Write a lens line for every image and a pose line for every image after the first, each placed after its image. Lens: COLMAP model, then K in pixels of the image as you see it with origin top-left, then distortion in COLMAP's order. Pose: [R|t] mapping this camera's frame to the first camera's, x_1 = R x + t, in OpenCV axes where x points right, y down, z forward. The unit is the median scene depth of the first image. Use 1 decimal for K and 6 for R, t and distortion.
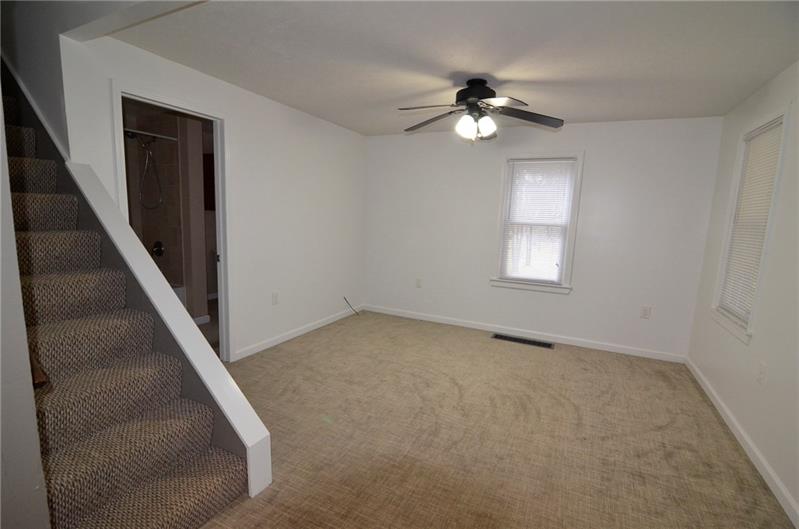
lens RADIAL K [[385.3, 0, 398.6], [0, 385.3, 267.4], [0, 0, 1]] dist [-0.002023, -0.004481]
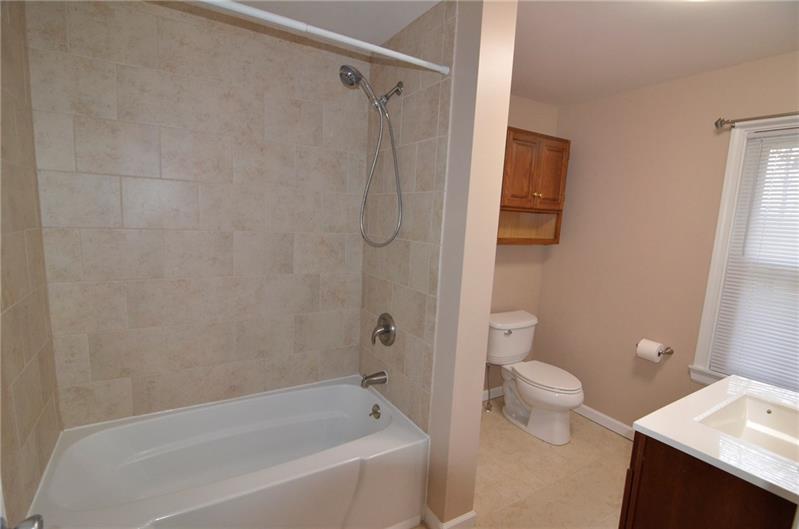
lens RADIAL K [[385.3, 0, 401.2], [0, 385.3, 266.5], [0, 0, 1]] dist [-0.002023, -0.004481]
pose [[0.858217, 0.073034, -0.508064, -0.387429], [-0.088509, 0.996055, -0.006325, -0.126283], [0.505598, 0.050396, 0.861296, 0.621915]]
